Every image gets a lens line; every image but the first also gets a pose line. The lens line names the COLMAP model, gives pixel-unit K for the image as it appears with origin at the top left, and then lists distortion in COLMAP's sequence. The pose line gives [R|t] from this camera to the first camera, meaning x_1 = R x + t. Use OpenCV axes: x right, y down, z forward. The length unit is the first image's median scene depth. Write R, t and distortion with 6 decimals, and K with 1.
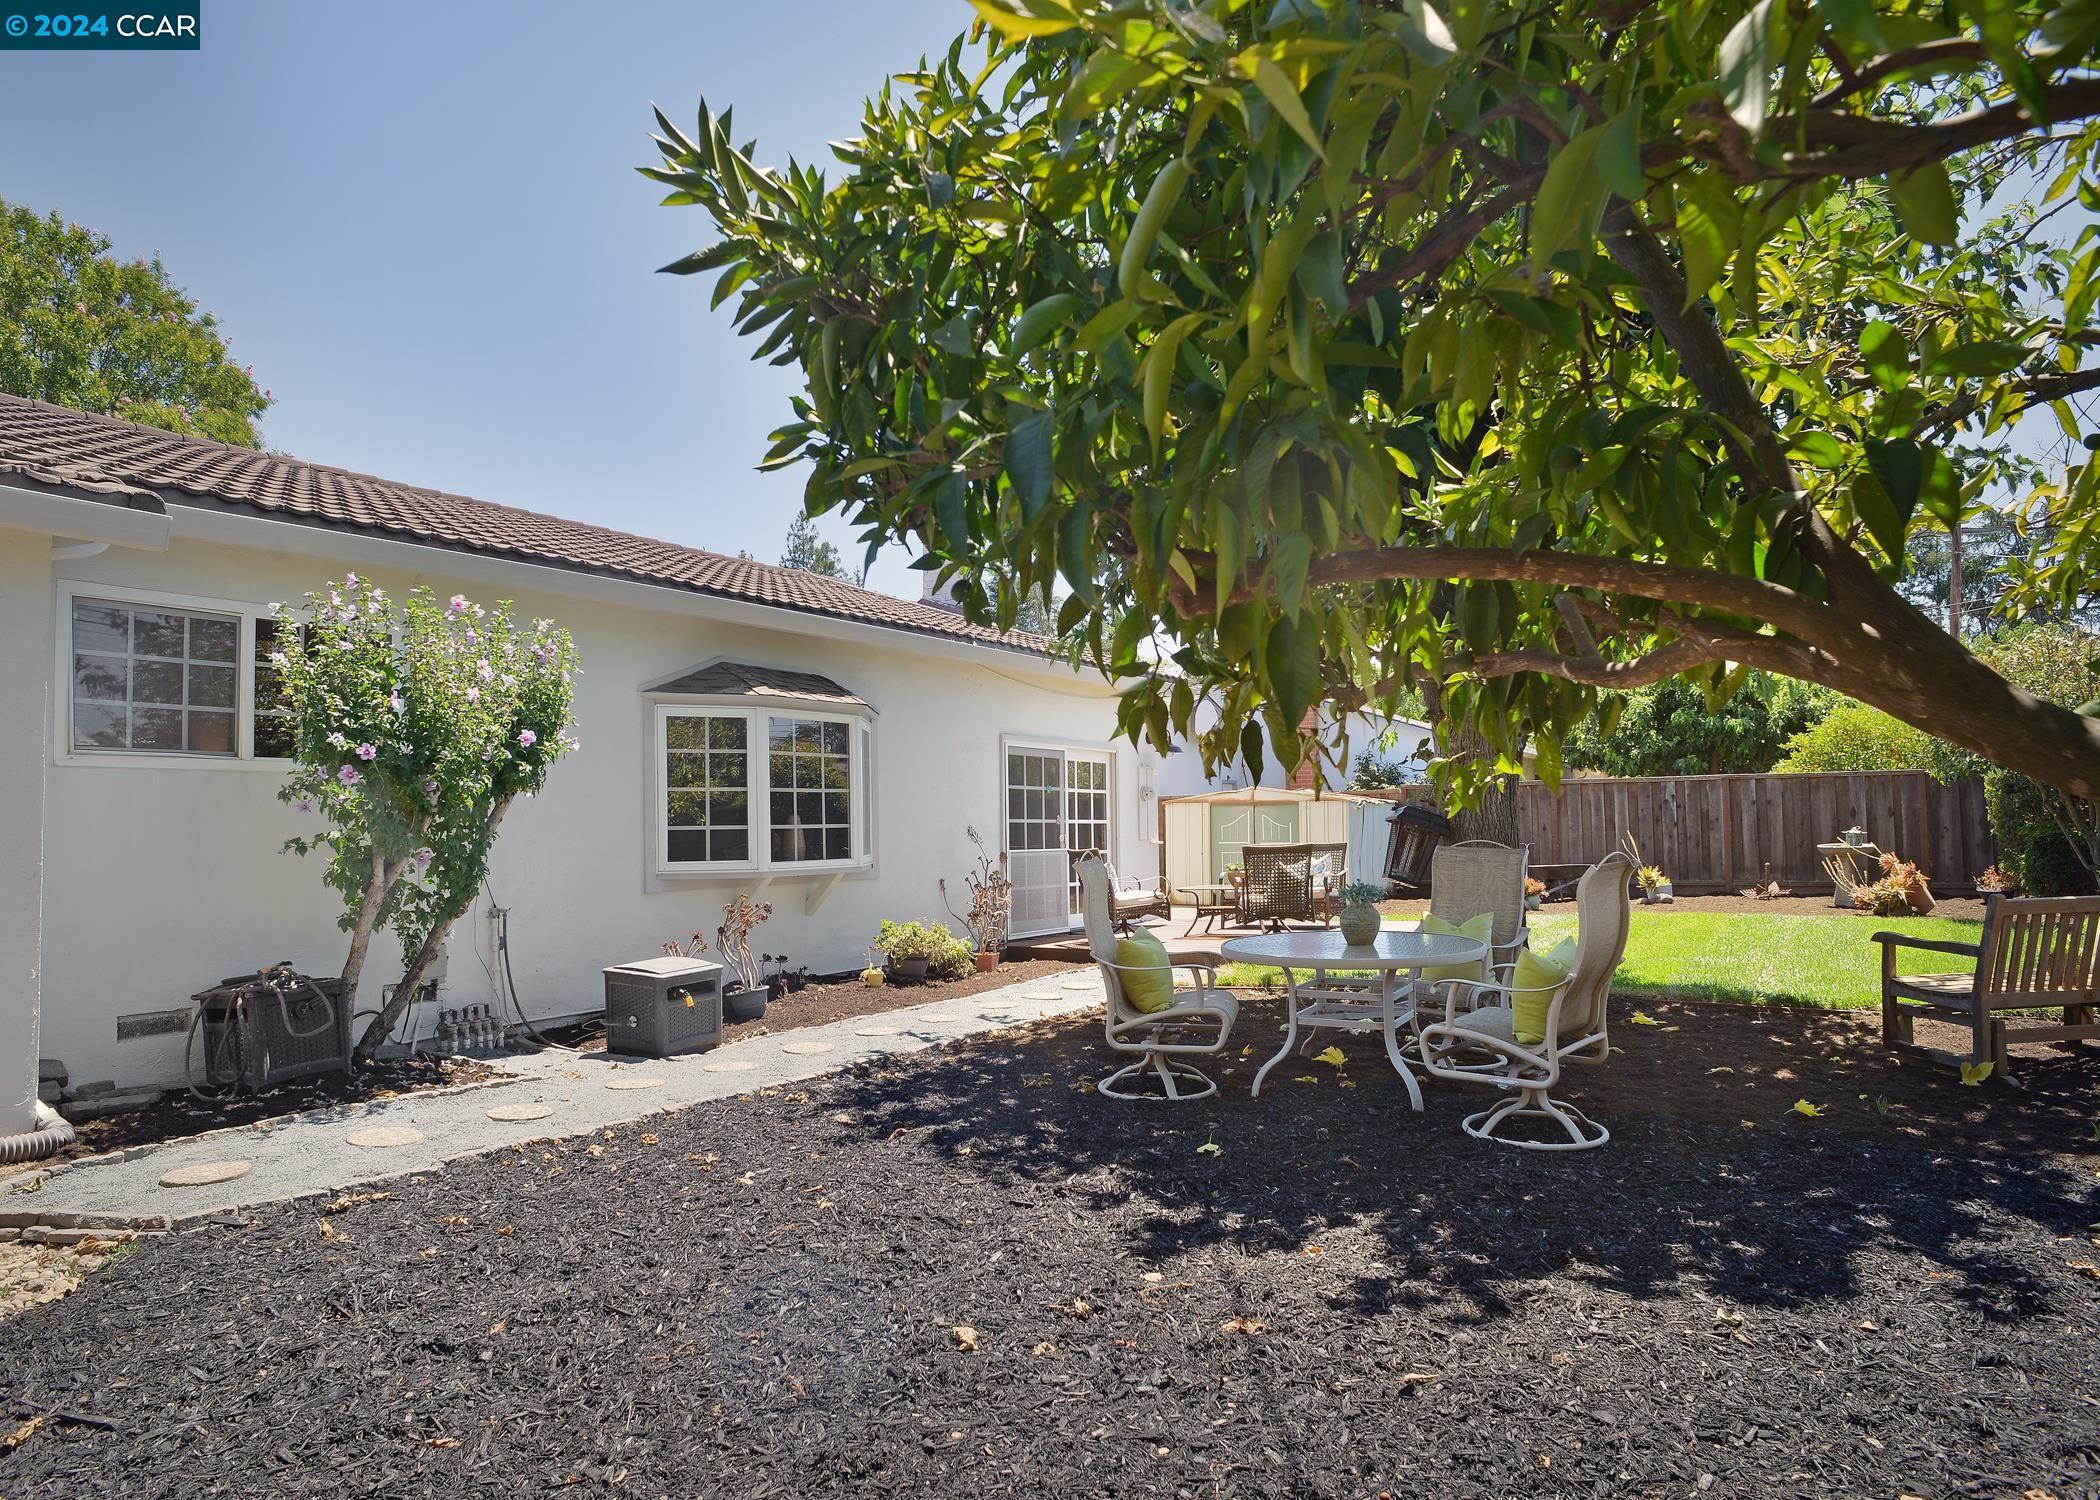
lens RADIAL K [[1411.3, 0, 1050.0], [0, 1411.3, 750.0], [0, 0, 1]] dist [-0.049088, -0.000828]
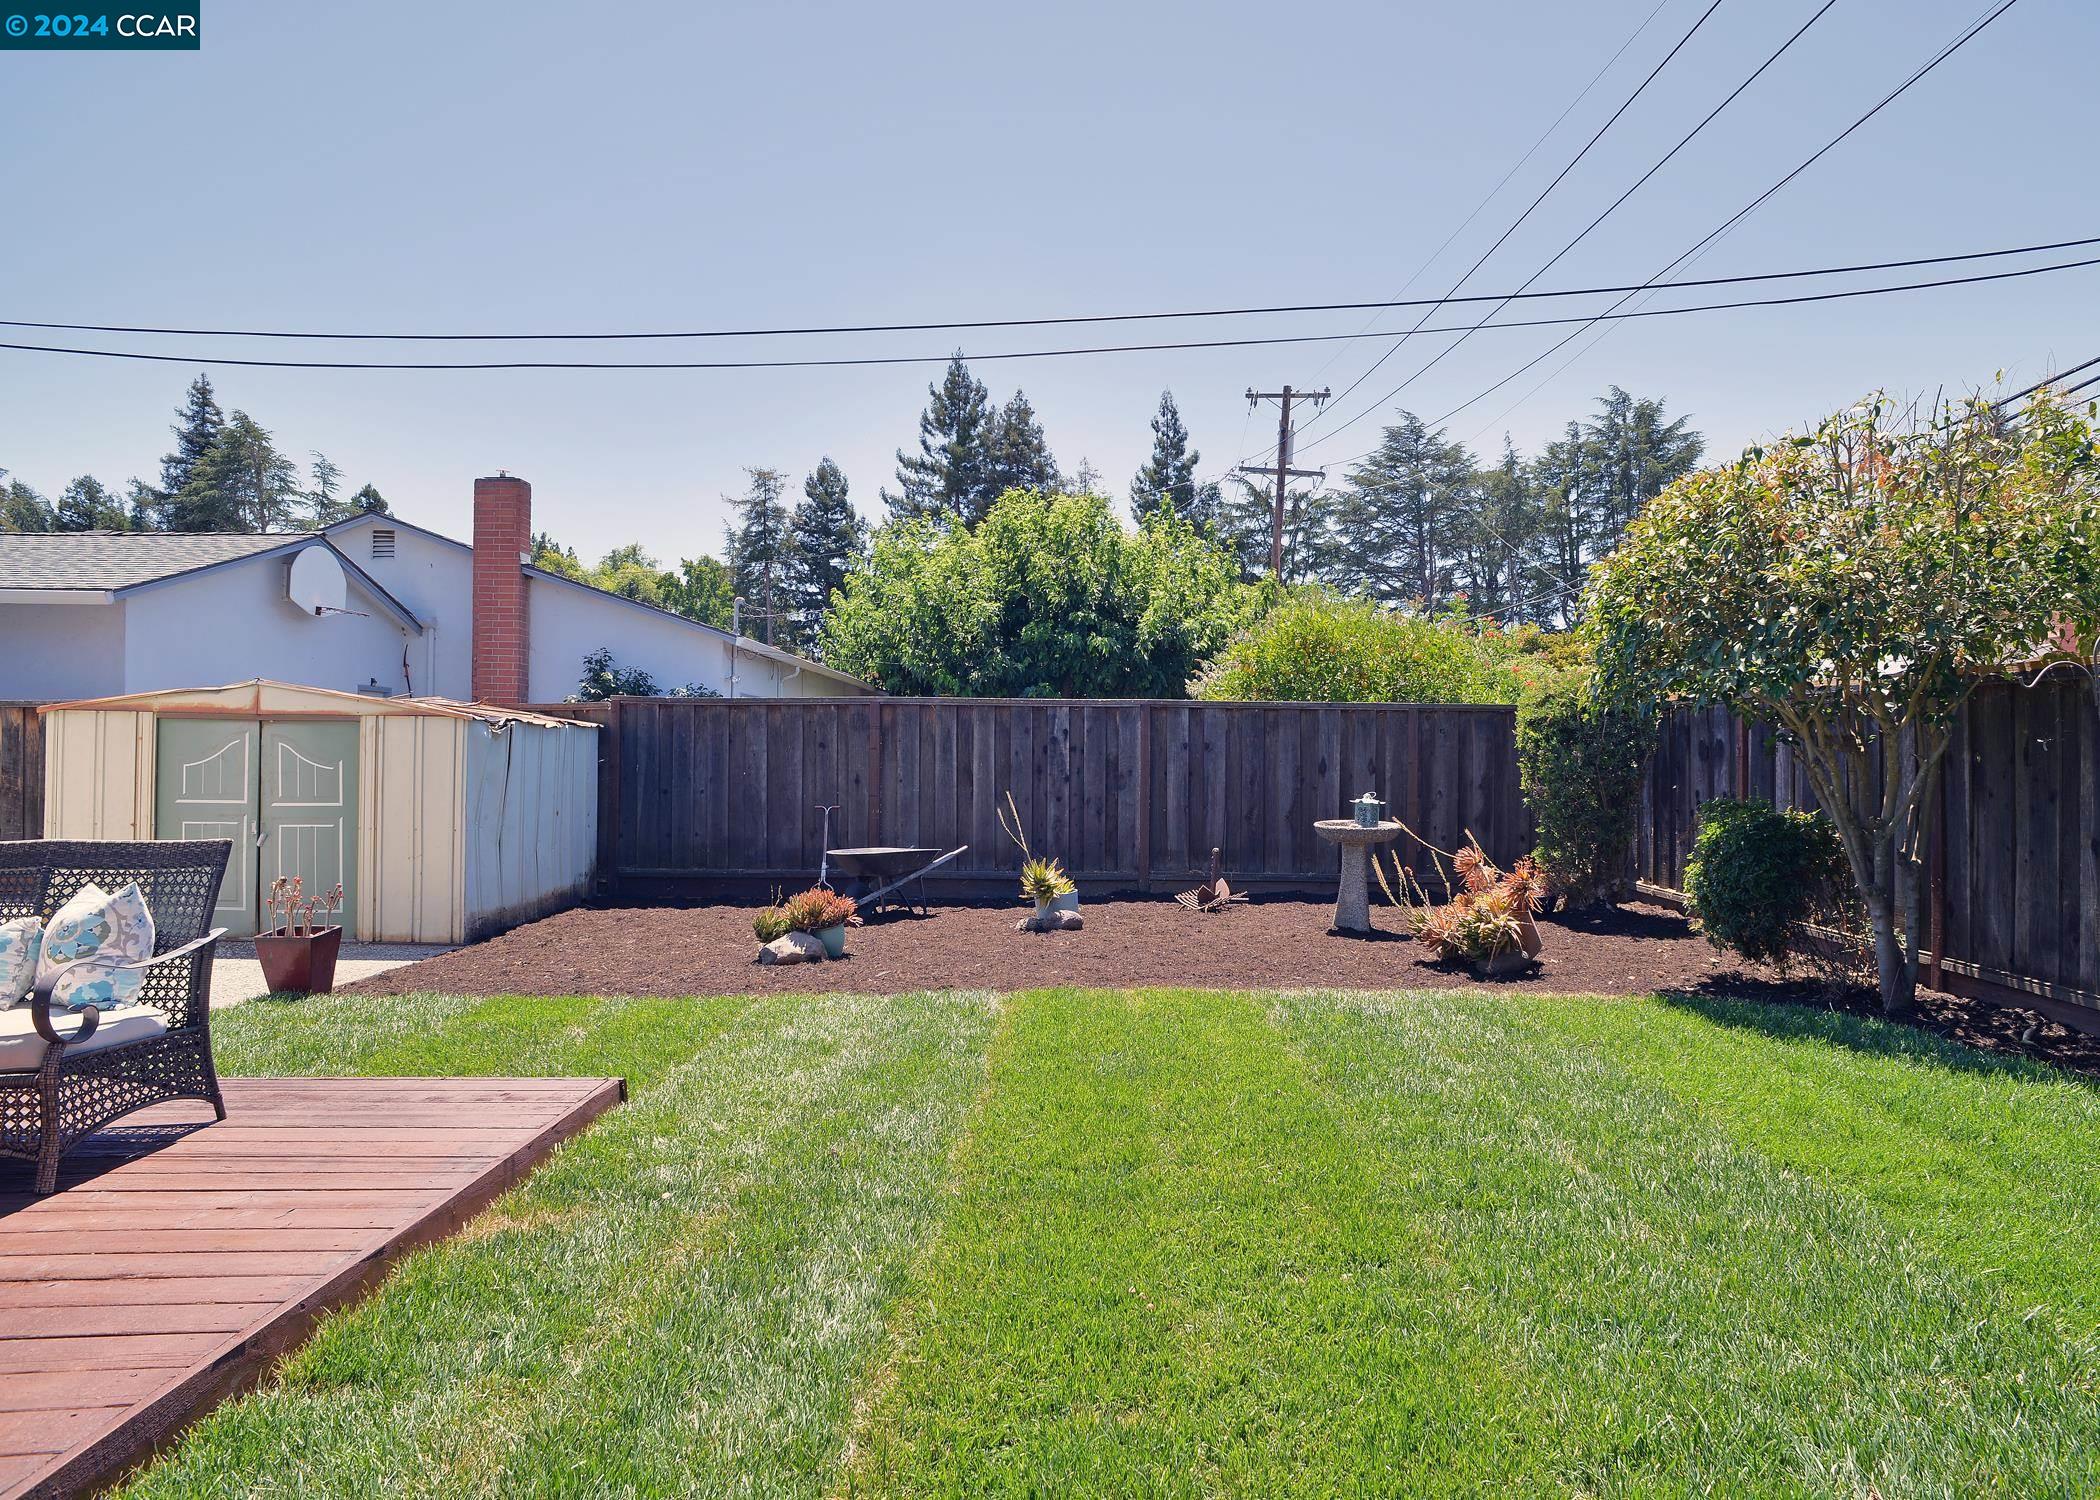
lens RADIAL K [[1411.3, 0, 1050.0], [0, 1411.3, 750.0], [0, 0, 1]] dist [-0.049088, -0.000828]
pose [[0.888107, 0.025373, 0.458935, 0.162447], [-0.047138, 0.998238, 0.036032, 0.019424], [-0.457213, -0.053633, 0.887739, 0.466485]]
